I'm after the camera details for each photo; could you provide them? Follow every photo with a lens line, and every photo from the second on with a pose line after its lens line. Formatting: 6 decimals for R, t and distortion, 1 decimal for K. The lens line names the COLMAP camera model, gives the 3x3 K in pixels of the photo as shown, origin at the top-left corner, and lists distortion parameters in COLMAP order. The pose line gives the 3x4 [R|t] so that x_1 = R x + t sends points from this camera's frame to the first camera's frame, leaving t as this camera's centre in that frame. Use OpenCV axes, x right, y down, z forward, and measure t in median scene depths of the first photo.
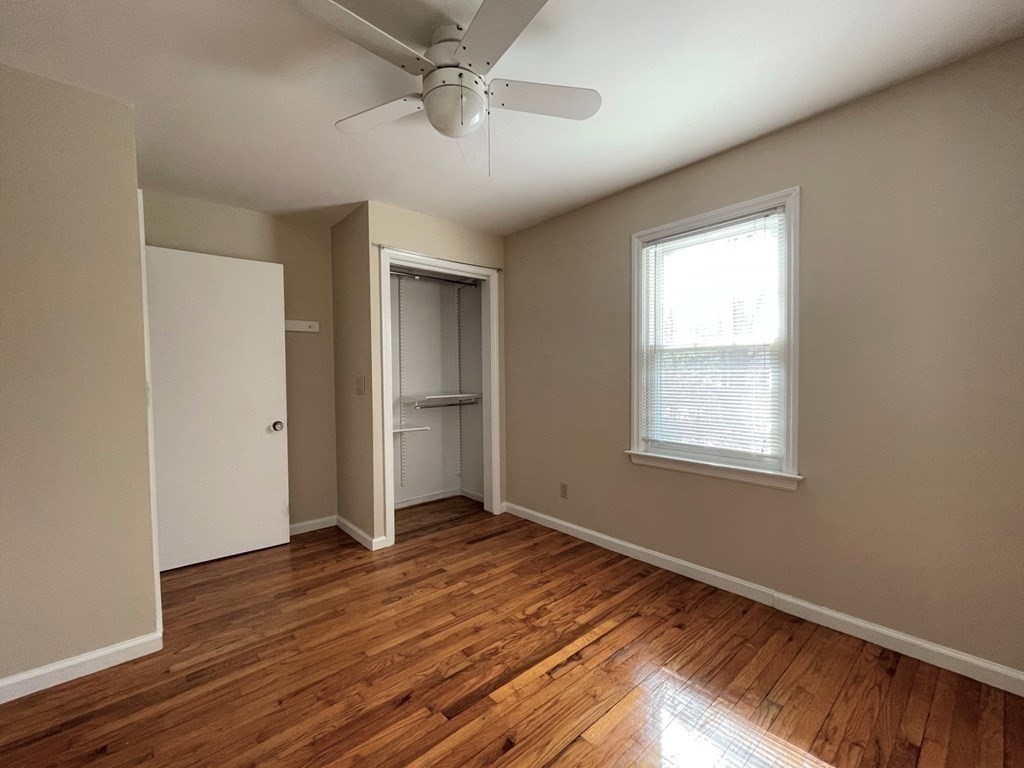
lens RADIAL K [[417.7, 0, 507.1], [0, 417.7, 386.1], [0, 0, 1]] dist [-0.002543, -0.000118]
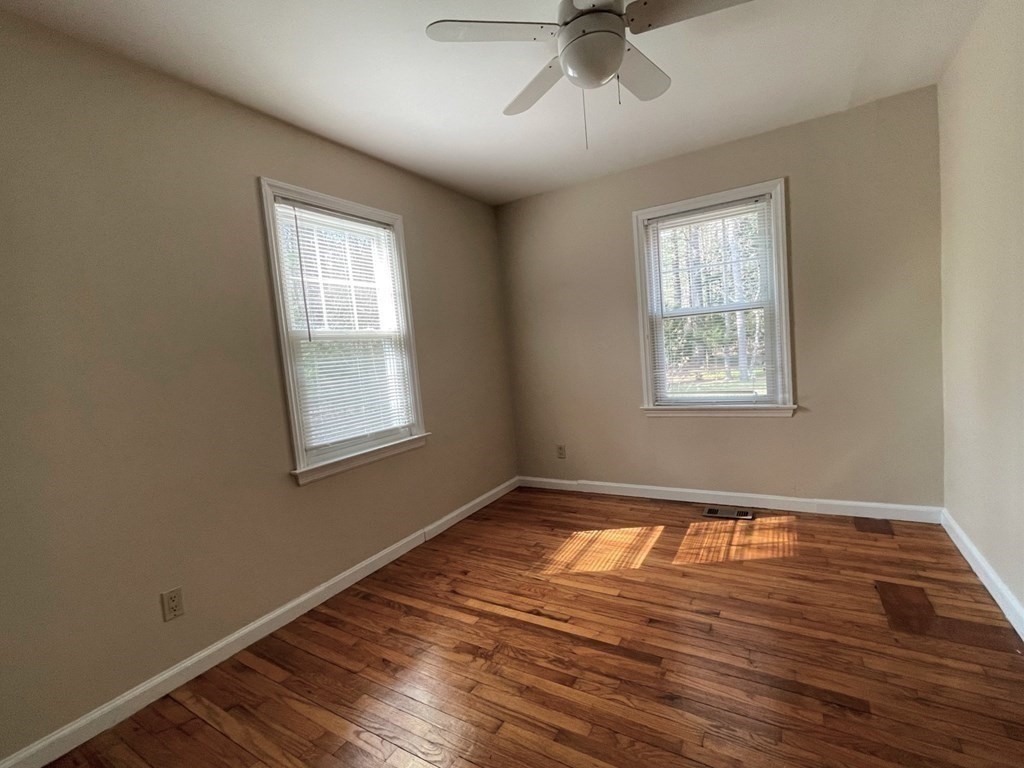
lens RADIAL K [[457.5, 0, 509.2], [0, 457.5, 383.7], [0, 0, 1]] dist [0.016350, 0.000278]
pose [[-0.276612, -0.043913, 0.959978, -0.792727], [0.110350, 0.990896, 0.077124, -0.028937], [-0.954625, 0.127267, -0.269248, 1.114961]]
